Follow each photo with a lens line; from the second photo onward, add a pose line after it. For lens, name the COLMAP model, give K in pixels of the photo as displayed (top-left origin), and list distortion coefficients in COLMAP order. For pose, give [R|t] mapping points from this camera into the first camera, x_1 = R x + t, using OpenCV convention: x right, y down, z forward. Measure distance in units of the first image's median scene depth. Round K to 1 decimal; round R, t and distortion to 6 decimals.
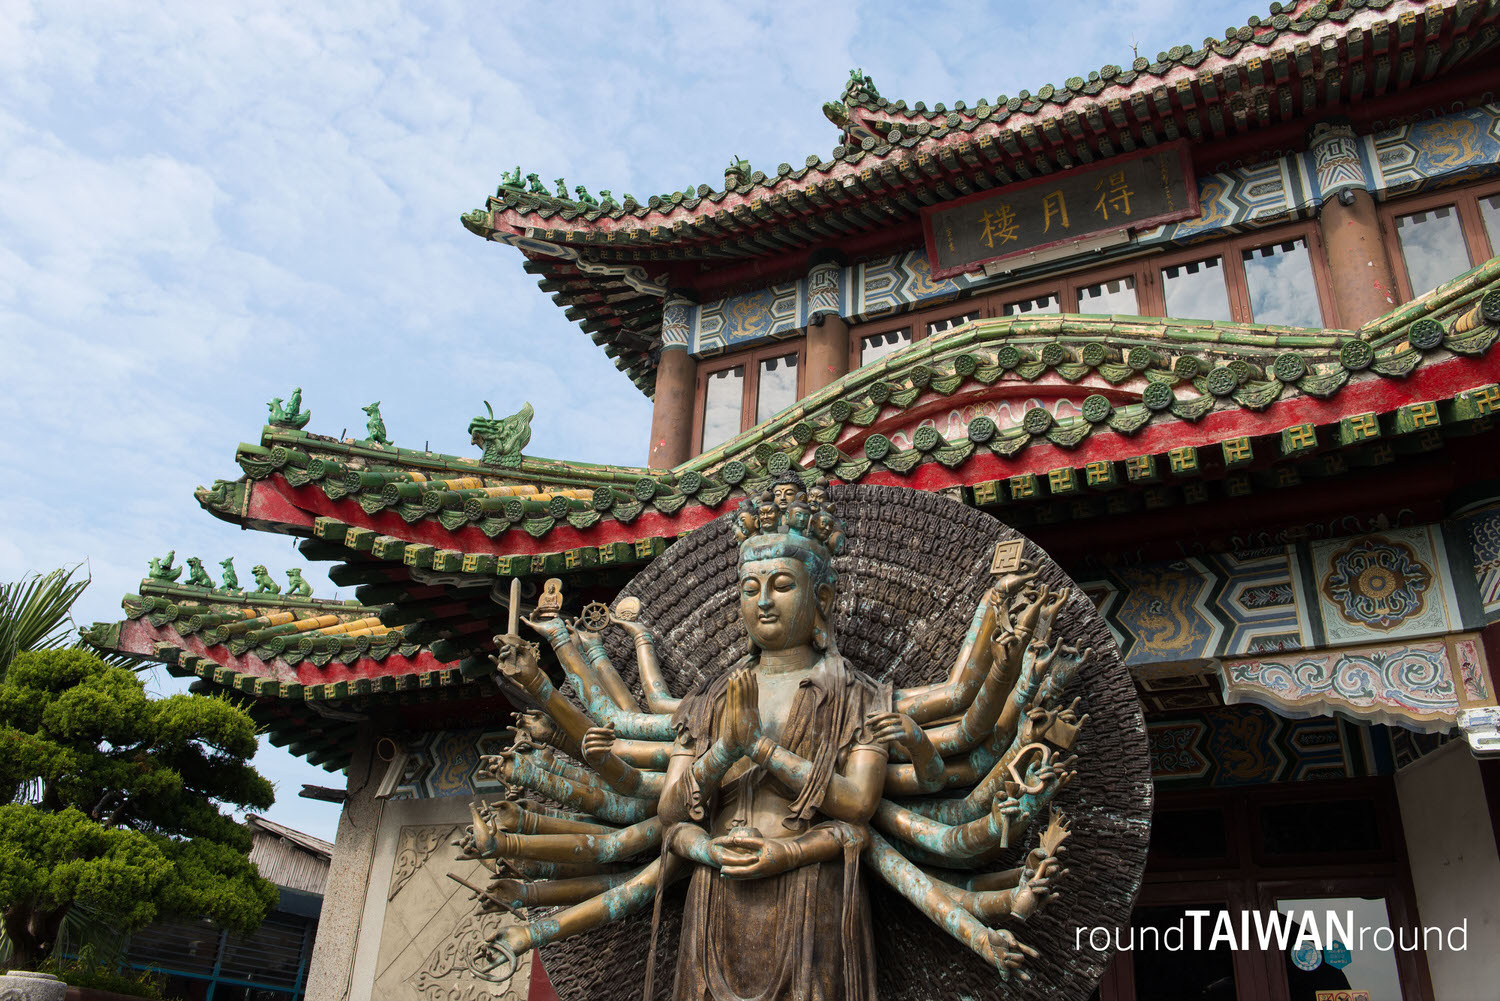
lens RADIAL K [[1227.9, 0, 752.4], [0, 1227.9, 496.1], [0, 0, 1]] dist [-0.017115, -0.002119]
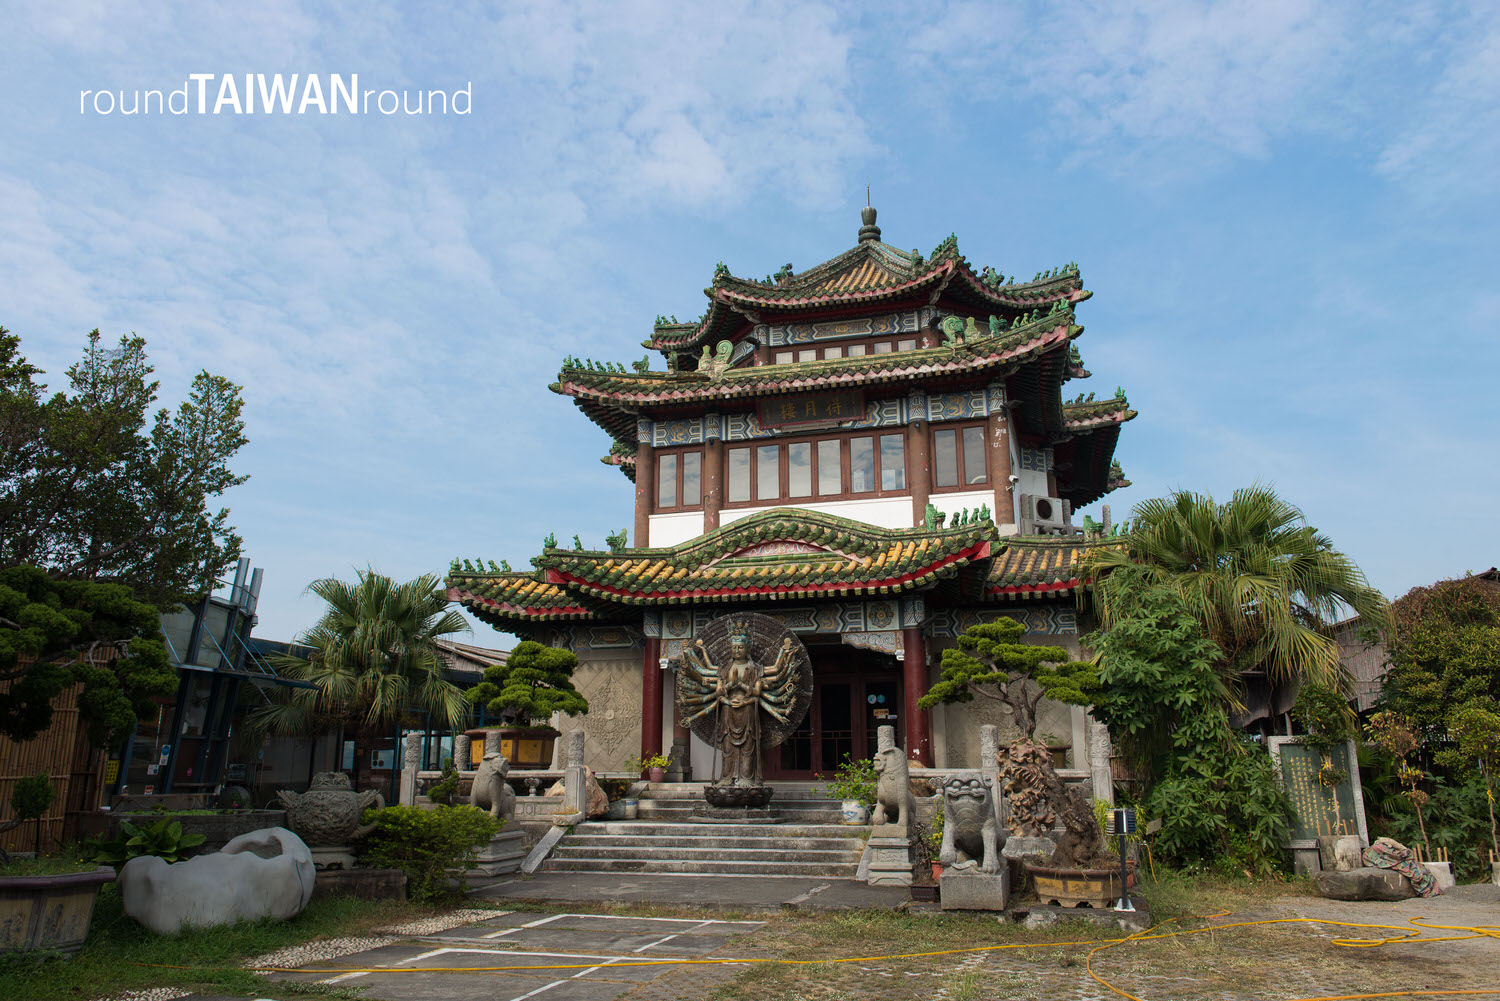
lens RADIAL K [[1148.6, 0, 749.6], [0, 1148.6, 502.1], [0, 0, 1]] dist [-0.001709, -0.000070]
pose [[0.984179, -0.012468, 0.176737, -0.340013], [-0.031096, 0.969882, 0.241583, -0.729731], [-0.174426, -0.243257, 0.954150, -1.470570]]
